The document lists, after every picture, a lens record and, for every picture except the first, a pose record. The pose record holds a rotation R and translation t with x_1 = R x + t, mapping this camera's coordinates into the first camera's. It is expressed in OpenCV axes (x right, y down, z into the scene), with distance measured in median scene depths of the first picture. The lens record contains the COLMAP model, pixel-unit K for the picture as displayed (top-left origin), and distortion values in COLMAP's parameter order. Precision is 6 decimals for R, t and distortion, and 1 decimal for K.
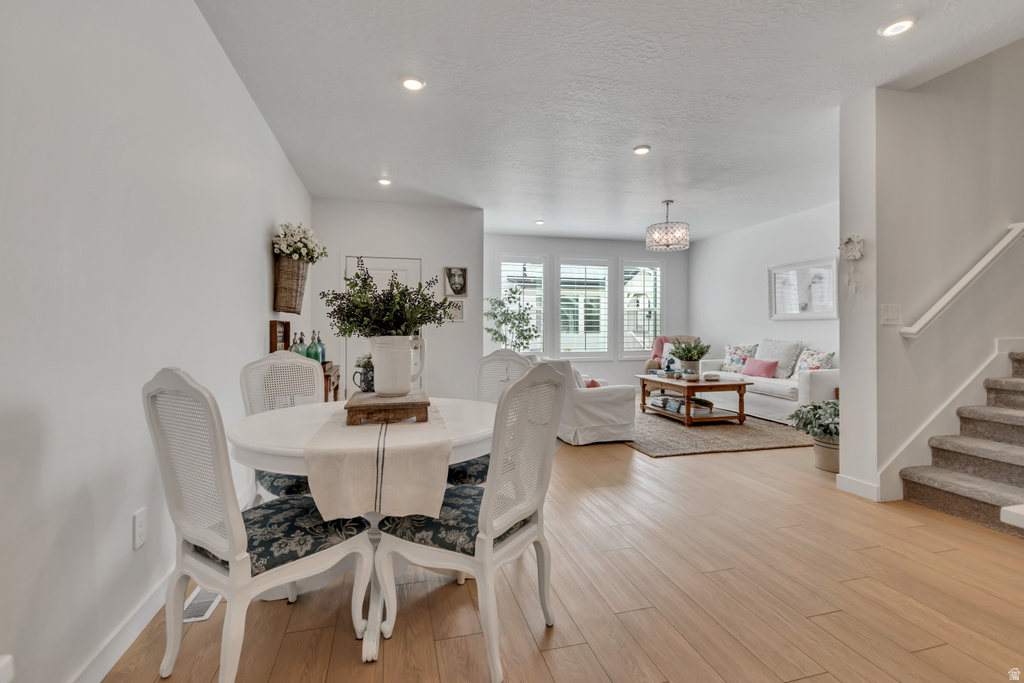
lens RADIAL K [[463.1, 0, 512.0], [0, 463.1, 341.5], [0, 0, 1]] dist [0.003394, 0.000001]
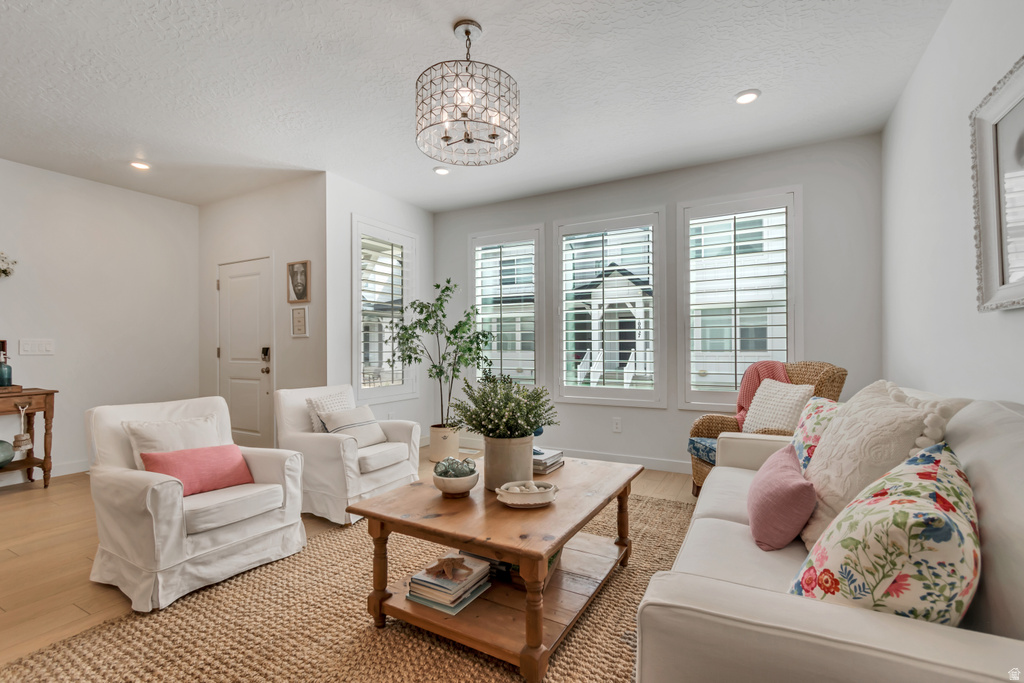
lens RADIAL K [[455.1, 0, 513.8], [0, 455.1, 338.5], [0, 0, 1]] dist [0.001997, -0.000441]
pose [[0.734393, -0.014602, -0.678567, 0.610430], [-0.012125, 0.999327, -0.034627, -0.022612], [0.678616, 0.033658, 0.733722, 0.732374]]
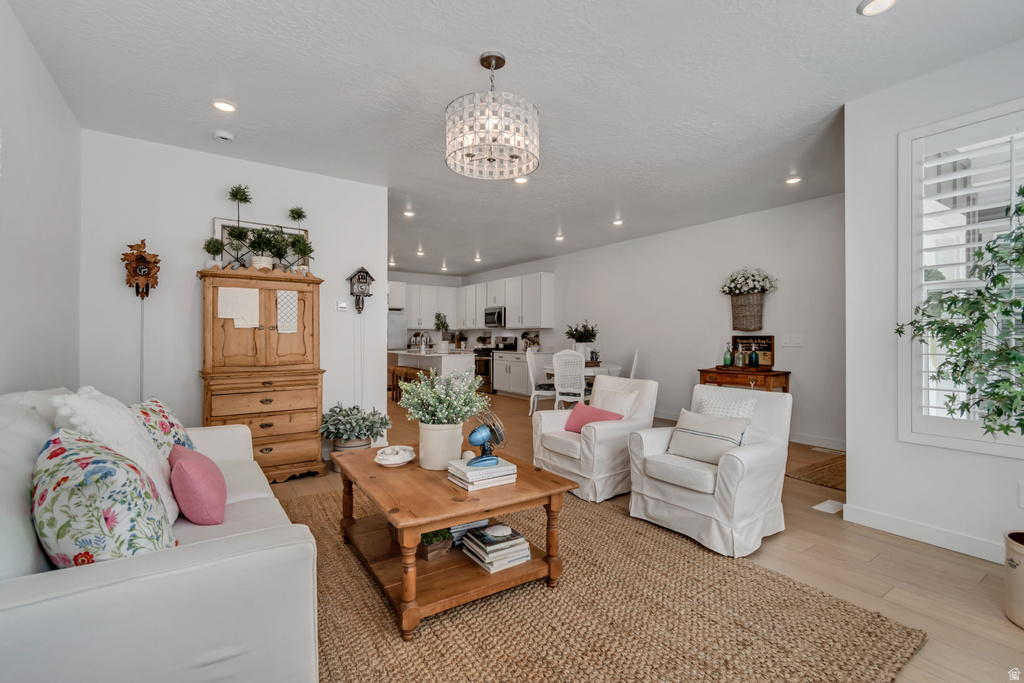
lens RADIAL K [[455.1, 0, 517.2], [0, 455.1, 330.0], [0, 0, 1]] dist [0.001720, -0.000570]
pose [[-0.938141, -0.007918, -0.346164, 0.447365], [-0.011663, 0.999894, 0.008738, -0.045584], [0.346058, 0.012235, -0.938133, 1.378575]]
